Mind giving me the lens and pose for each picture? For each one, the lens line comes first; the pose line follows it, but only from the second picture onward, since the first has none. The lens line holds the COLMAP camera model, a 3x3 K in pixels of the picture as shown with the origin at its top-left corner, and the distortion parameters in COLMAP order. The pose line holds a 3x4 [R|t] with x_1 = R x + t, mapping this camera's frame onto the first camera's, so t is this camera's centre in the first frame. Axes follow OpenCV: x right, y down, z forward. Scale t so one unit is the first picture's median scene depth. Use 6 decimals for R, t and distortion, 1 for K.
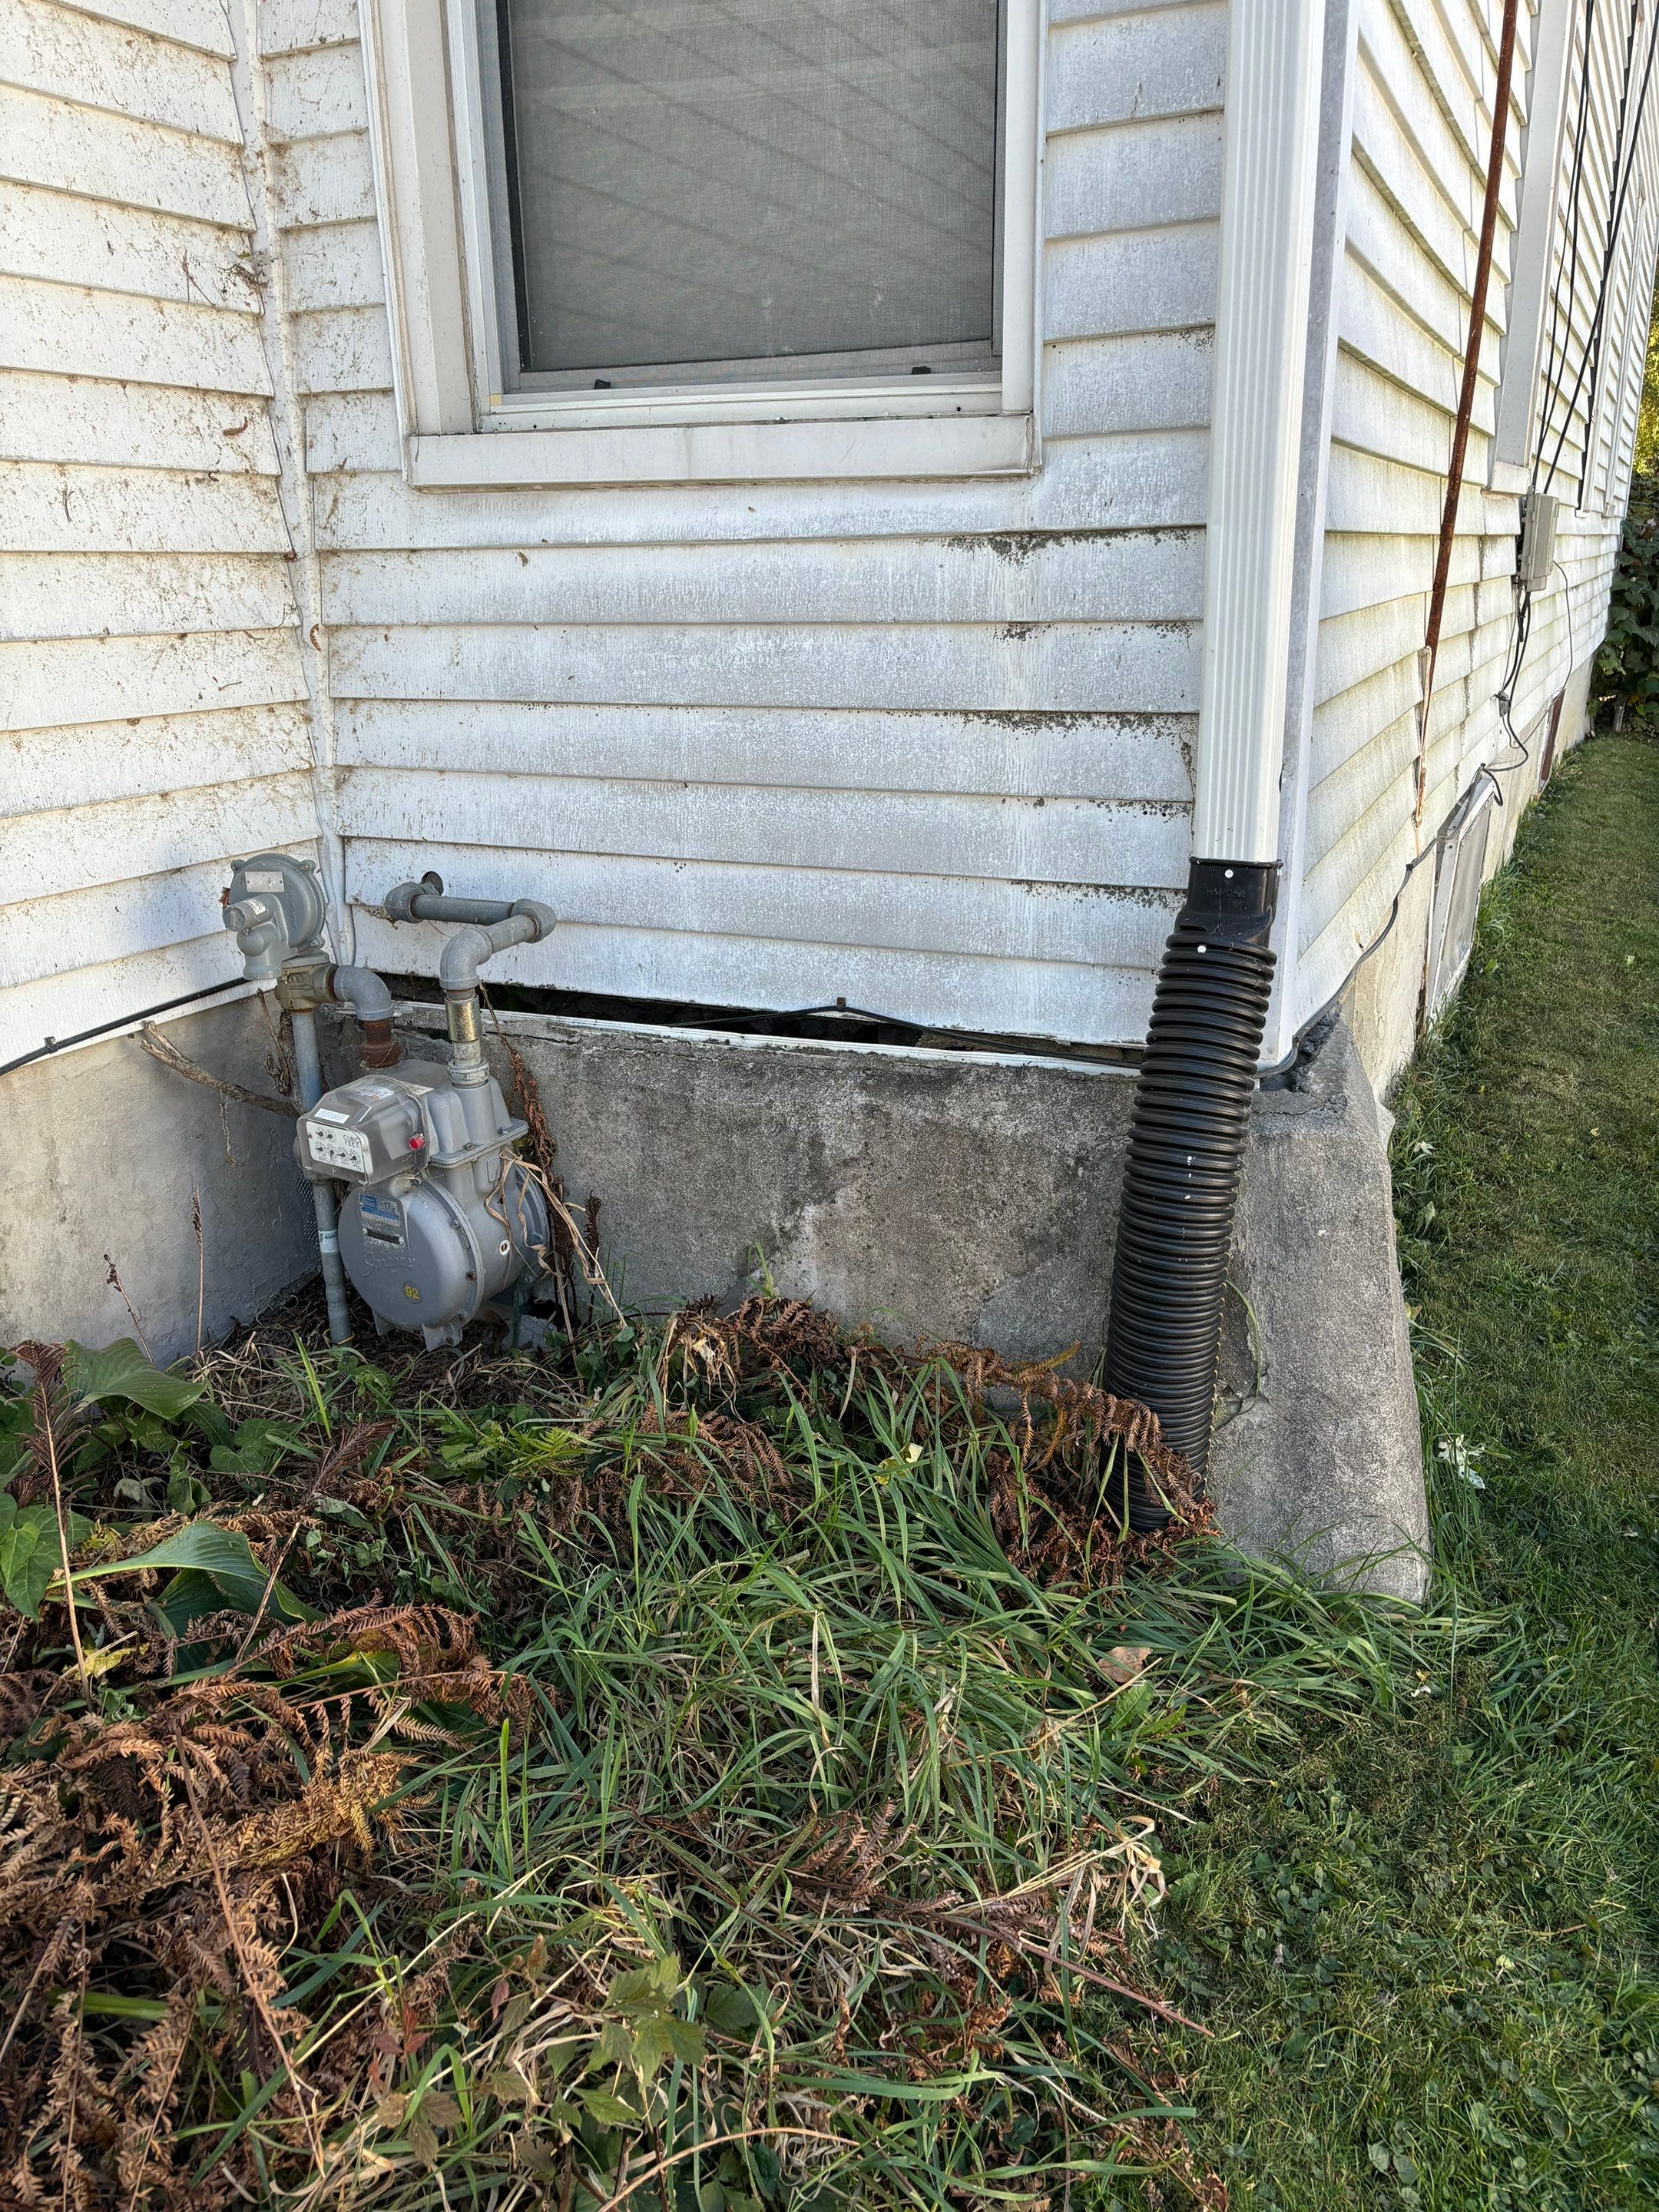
lens RADIAL K [[1631.3, 0, 829.5], [0, 1631.3, 1106.0], [0, 0, 1]] dist [0.055754, -0.043837]
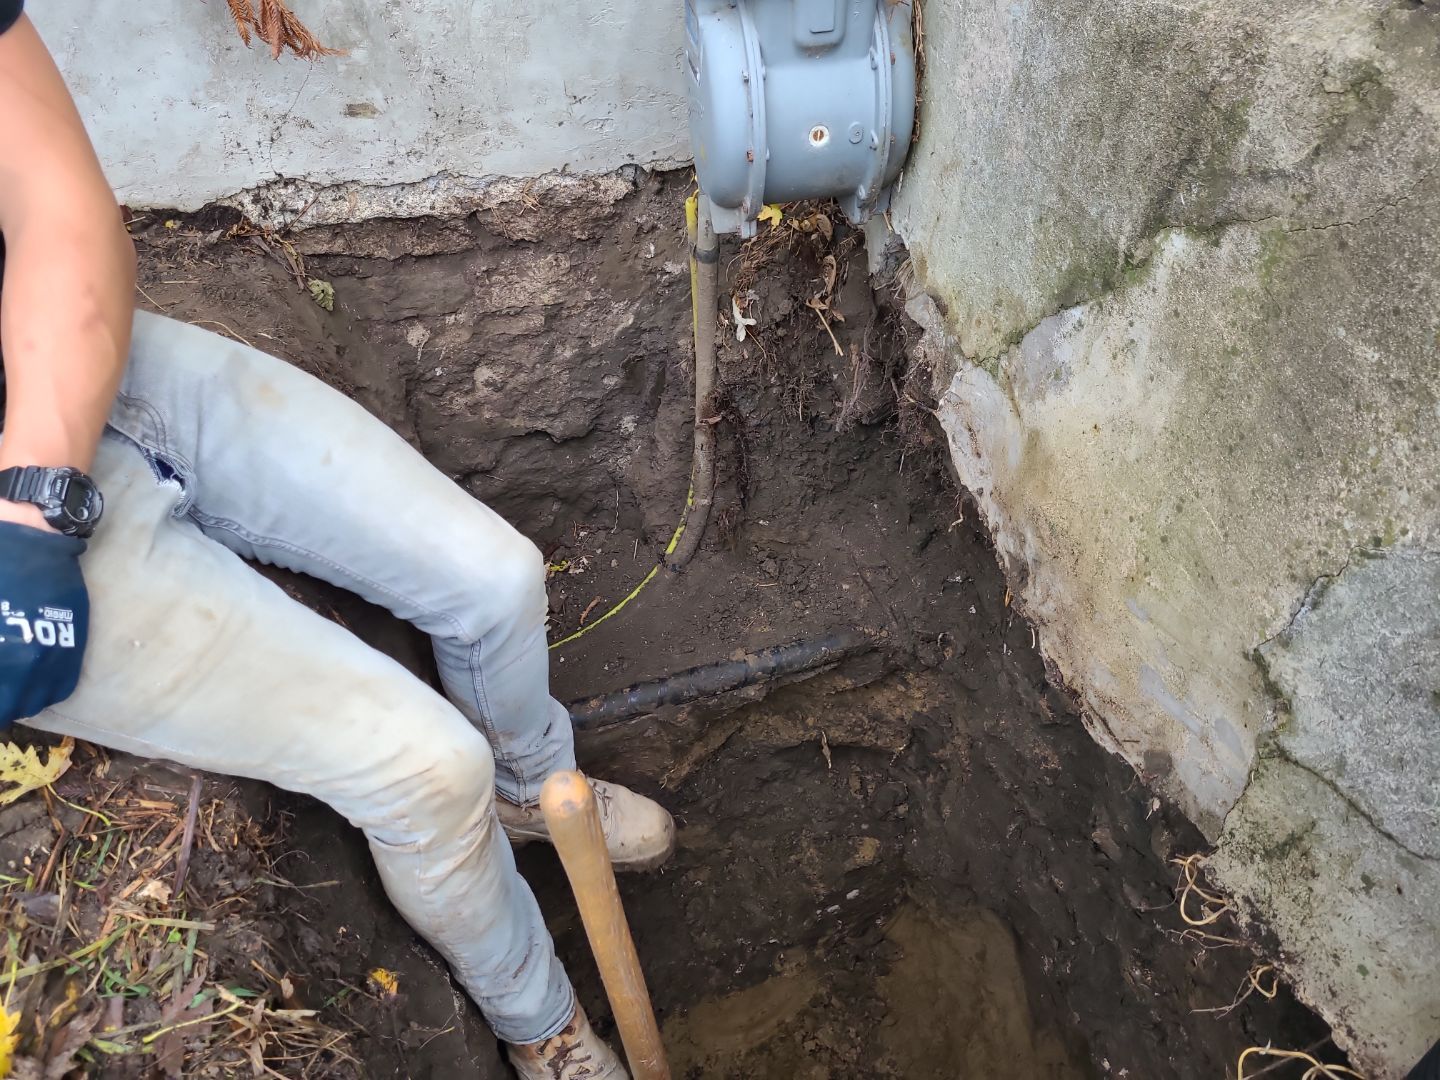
lens RADIAL K [[1062.0, 0, 720.0], [0, 1062.0, 540.0], [0, 0, 1]] dist [0.055754, -0.043837]
pose [[0.674987, 0.529169, -0.514171, 0.129740], [-0.264353, 0.824052, 0.501054, 0.004779], [0.688846, -0.202283, 0.696112, 0.637330]]
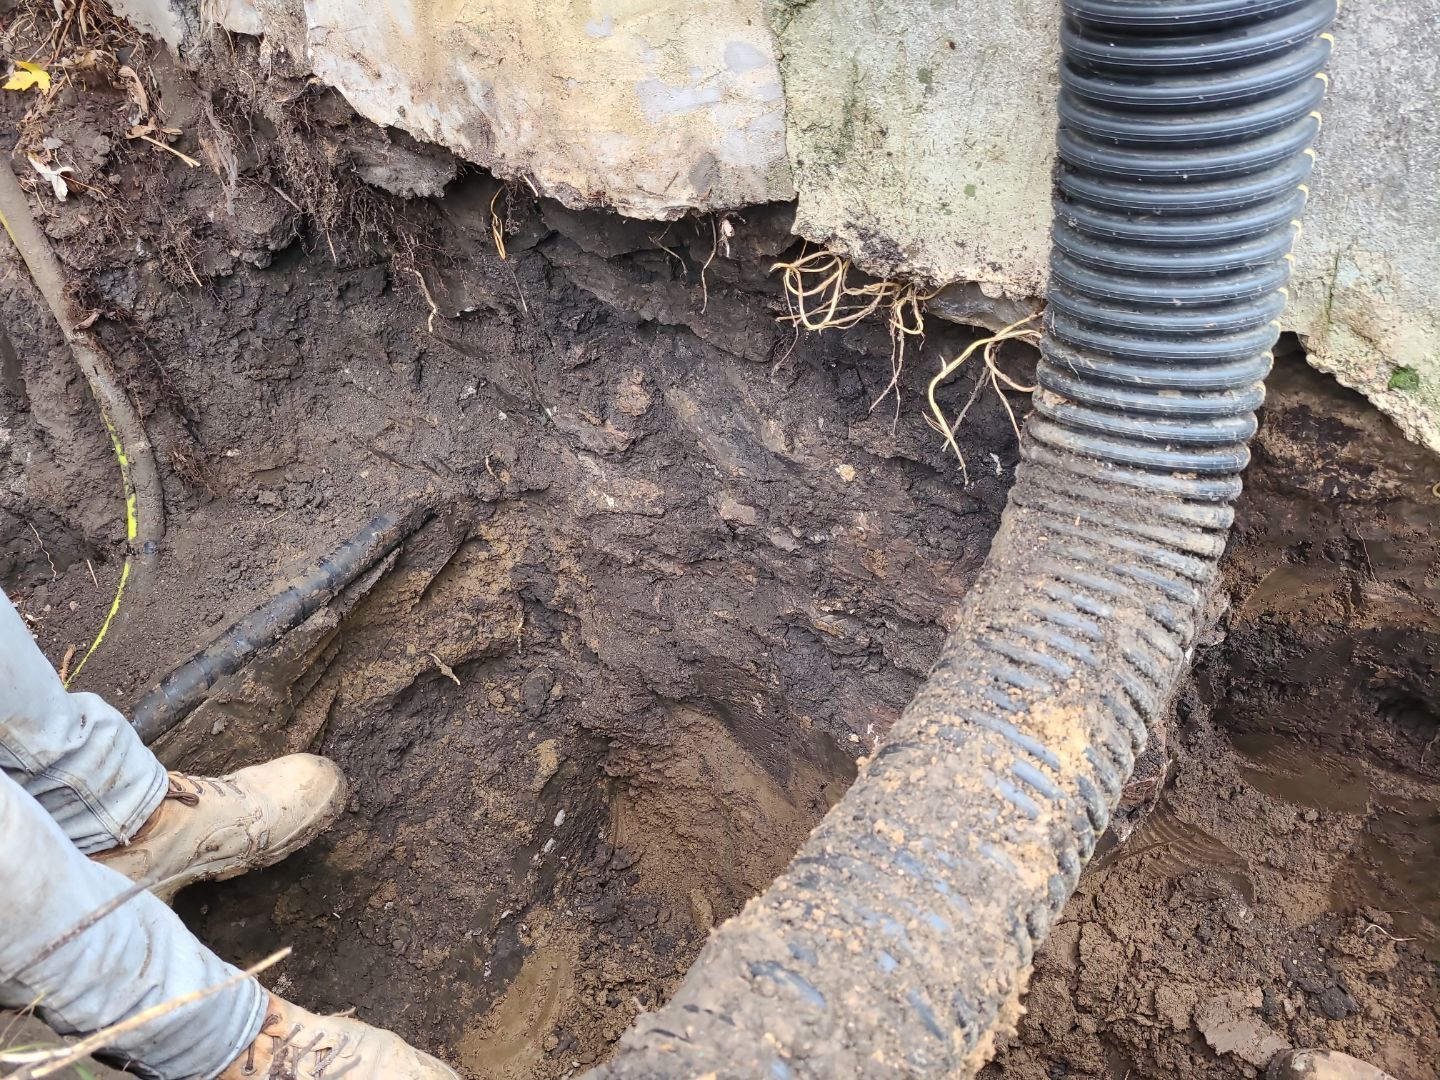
lens RADIAL K [[1062.0, 0, 720.0], [0, 1062.0, 540.0], [0, 0, 1]] dist [0.055754, -0.043837]
pose [[0.983038, 0.037241, -0.179581, 0.153485], [0.026087, 0.940817, 0.337909, 0.245133], [0.181537, -0.336862, 0.923888, 0.643826]]
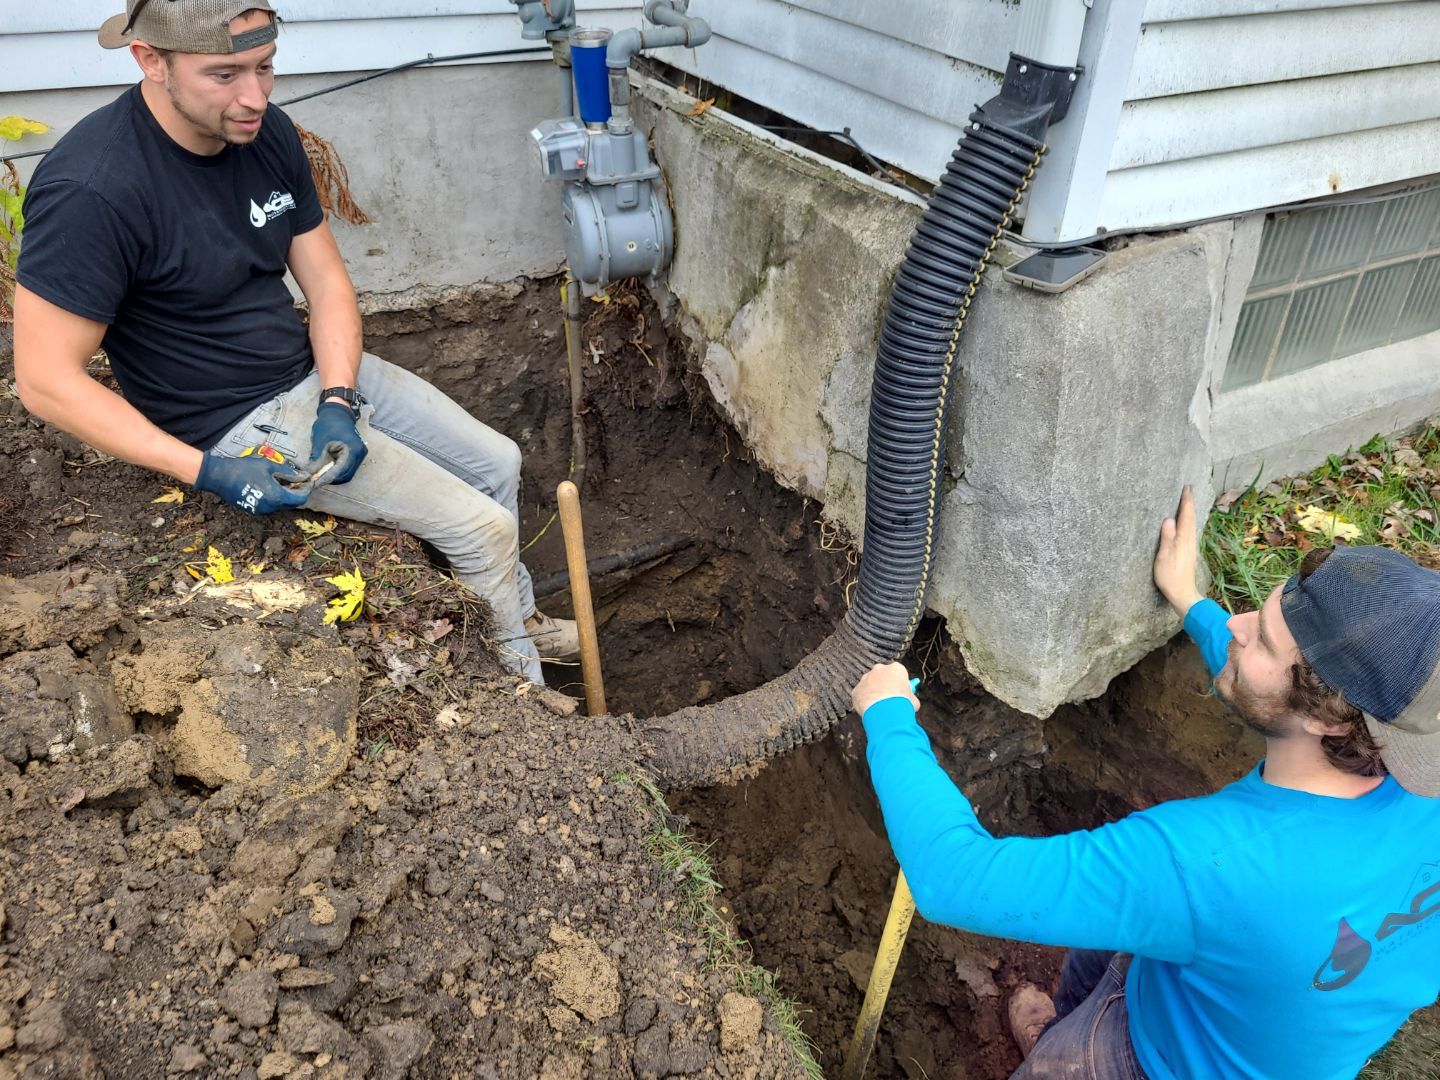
lens RADIAL K [[1062.0, 0, 720.0], [0, 1062.0, 540.0], [0, 0, 1]] dist [0.055754, -0.043837]
pose [[0.808830, 0.380777, -0.448110, 0.500048], [-0.237989, 0.908806, 0.342684, -0.036942], [0.537731, -0.170528, 0.825691, 0.124850]]
